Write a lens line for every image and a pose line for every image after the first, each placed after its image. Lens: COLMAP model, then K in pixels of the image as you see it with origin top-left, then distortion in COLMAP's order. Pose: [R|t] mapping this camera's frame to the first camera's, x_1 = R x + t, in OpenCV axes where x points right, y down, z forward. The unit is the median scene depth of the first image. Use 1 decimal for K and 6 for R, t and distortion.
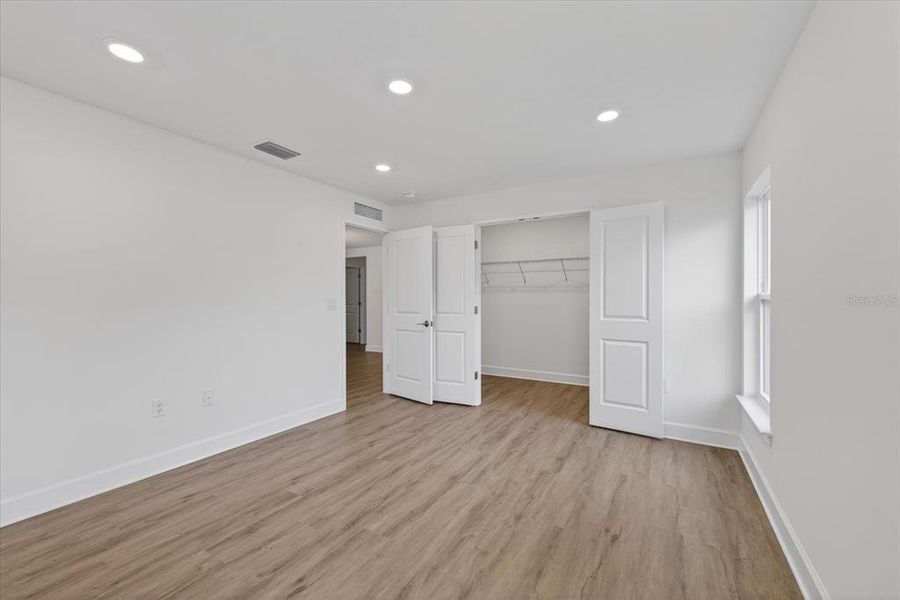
lens RADIAL K [[374.8, 0, 445.3], [0, 374.8, 295.1], [0, 0, 1]] dist [0.007314, -0.000179]
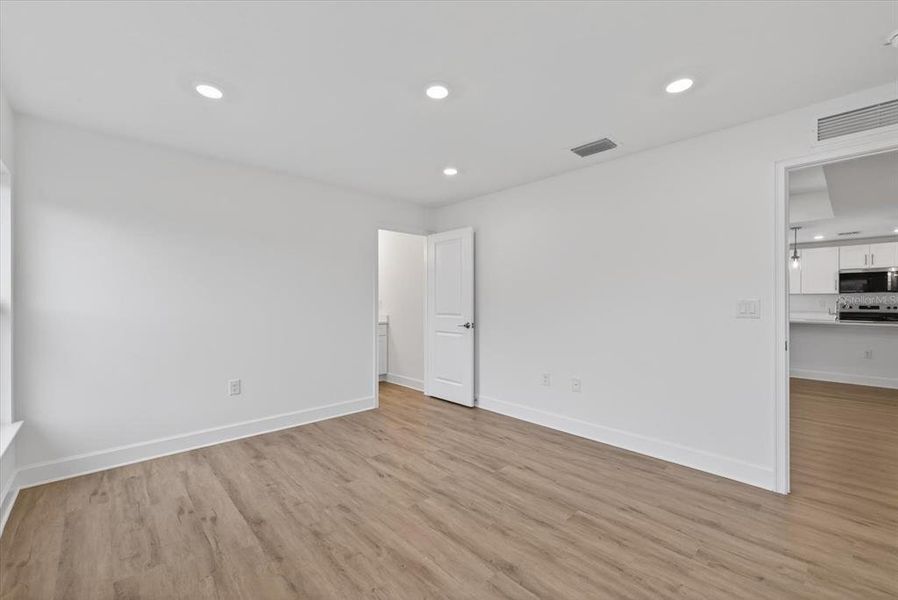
lens RADIAL K [[374.0, 0, 448.9], [0, 374.0, 299.9], [0, 0, 1]] dist [0.007314, -0.000179]
pose [[-0.274577, -0.004940, -0.961552, 0.763253], [0.009959, 0.999919, -0.007981, 0.014629], [0.961513, -0.011768, -0.274506, 1.186109]]
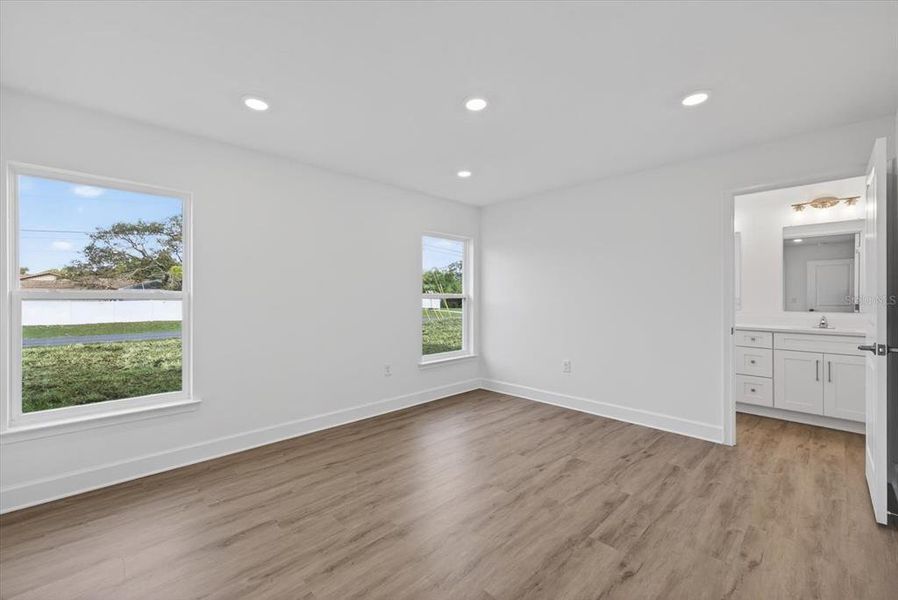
lens RADIAL K [[374.0, 0, 449.5], [0, 374.0, 301.7], [0, 0, 1]] dist [0.007314, -0.000179]
pose [[-0.967925, -0.003934, 0.251207, -0.284467], [-0.003195, 0.999989, 0.003350, 0.016435], [-0.251217, 0.002440, -0.967928, 1.870408]]
